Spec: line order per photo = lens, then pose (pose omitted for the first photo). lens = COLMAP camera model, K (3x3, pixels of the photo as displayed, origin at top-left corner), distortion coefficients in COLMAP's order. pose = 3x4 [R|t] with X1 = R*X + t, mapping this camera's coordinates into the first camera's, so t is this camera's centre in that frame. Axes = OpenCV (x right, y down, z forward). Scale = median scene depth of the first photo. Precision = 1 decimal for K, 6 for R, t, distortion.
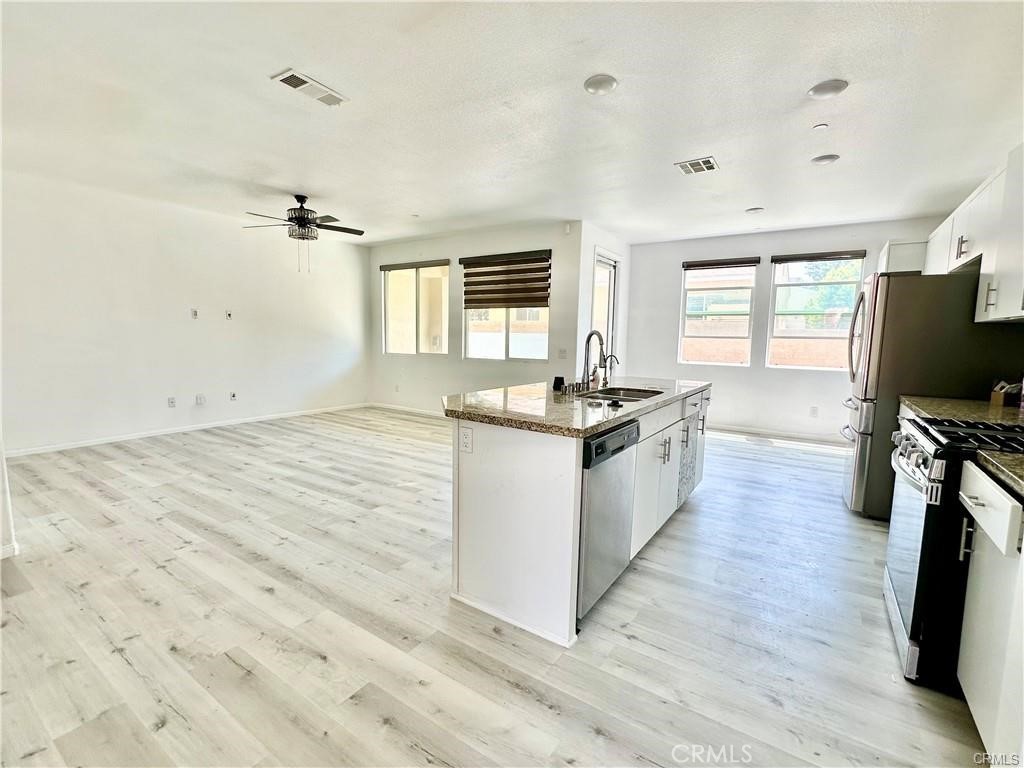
lens RADIAL K [[463.2, 0, 511.0], [0, 463.2, 386.4], [0, 0, 1]] dist [-0.002840, 0.000357]
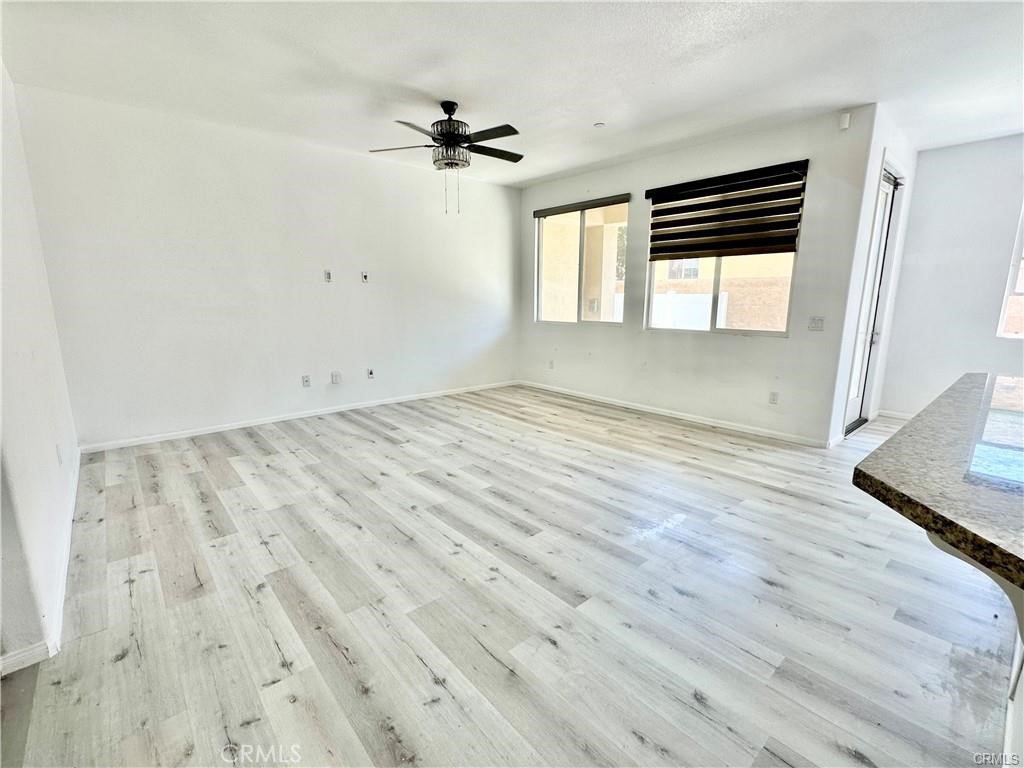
lens RADIAL K [[463.2, 0, 511.0], [0, 463.2, 386.4], [0, 0, 1]] dist [-0.002840, 0.000357]
pose [[0.966024, 0.033783, -0.256234, -0.163388], [-0.013631, 0.996700, 0.080017, -0.033996], [0.258092, -0.073806, 0.963297, 0.303419]]
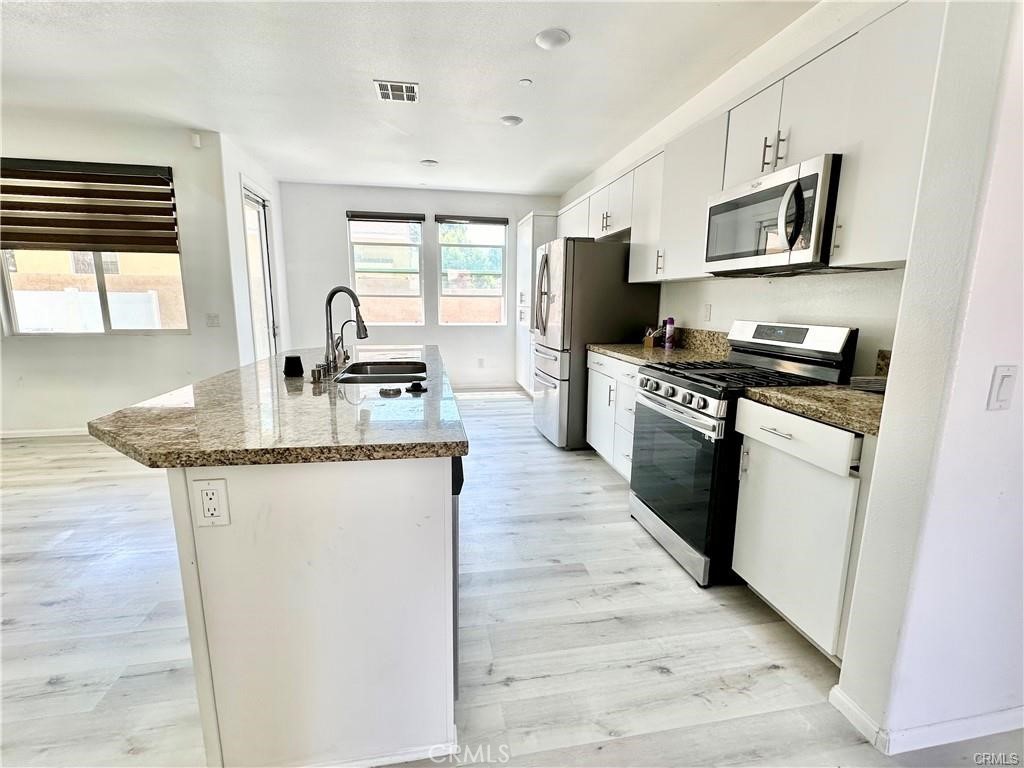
lens RADIAL K [[463.2, 0, 511.0], [0, 463.2, 386.4], [0, 0, 1]] dist [-0.002840, 0.000357]
pose [[0.712634, -0.138956, 0.687637, -0.083851], [0.079559, 0.989871, 0.117580, -0.018873], [-0.697011, -0.029083, 0.716471, 0.180630]]
